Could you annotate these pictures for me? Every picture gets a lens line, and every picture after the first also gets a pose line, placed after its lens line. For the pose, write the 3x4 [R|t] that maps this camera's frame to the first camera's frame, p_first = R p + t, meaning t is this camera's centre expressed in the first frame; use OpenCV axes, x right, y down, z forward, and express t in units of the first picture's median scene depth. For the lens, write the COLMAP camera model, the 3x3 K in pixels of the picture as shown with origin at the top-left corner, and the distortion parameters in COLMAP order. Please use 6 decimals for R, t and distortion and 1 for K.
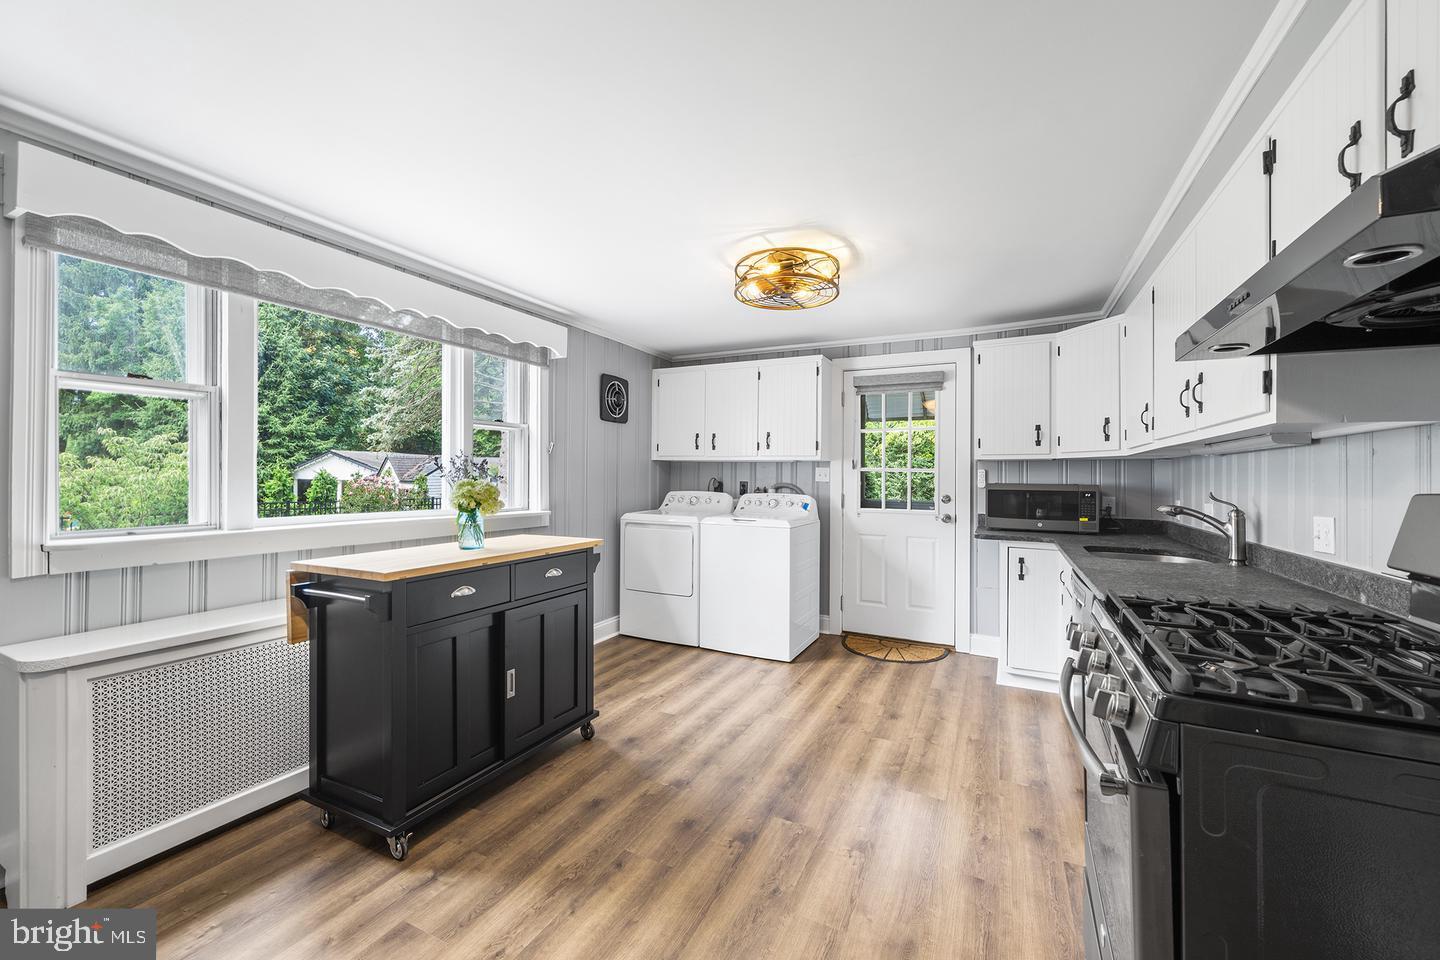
lens RADIAL K [[564.7, 0, 715.6], [0, 564.7, 474.2], [0, 0, 1]] dist [0.000392, 0.000570]
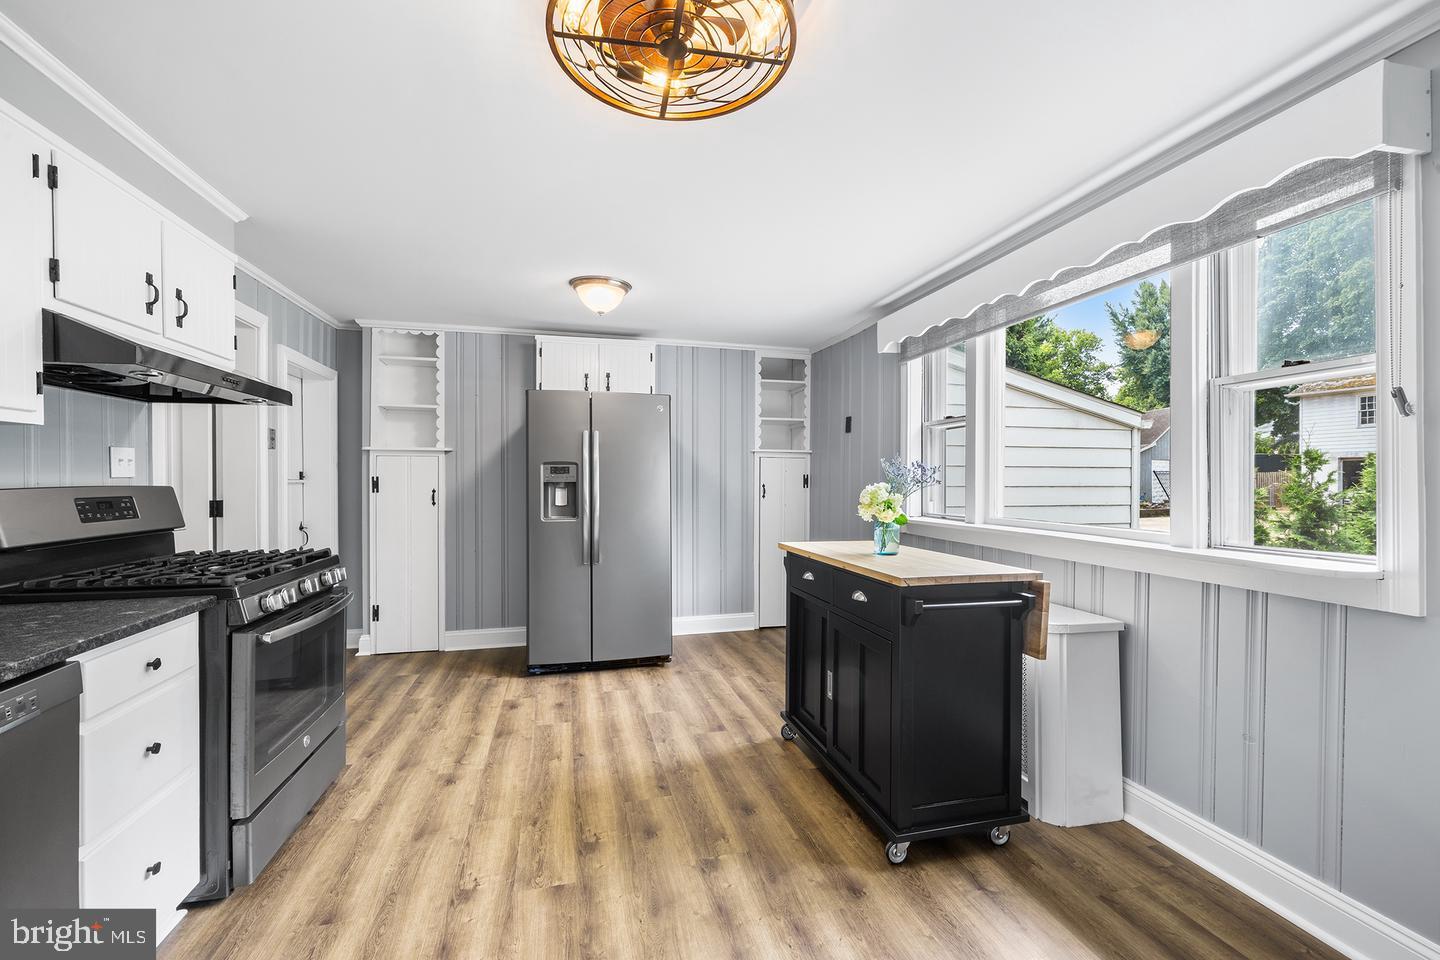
lens RADIAL K [[564.7, 0, 716.5], [0, 564.7, 480.7], [0, 0, 1]] dist [0.000392, 0.000570]
pose [[-0.740573, -0.002311, -0.671972, 0.523406], [0.000673, 0.999991, -0.004180, 0.007367], [0.671975, -0.003548, -0.740565, 1.788665]]
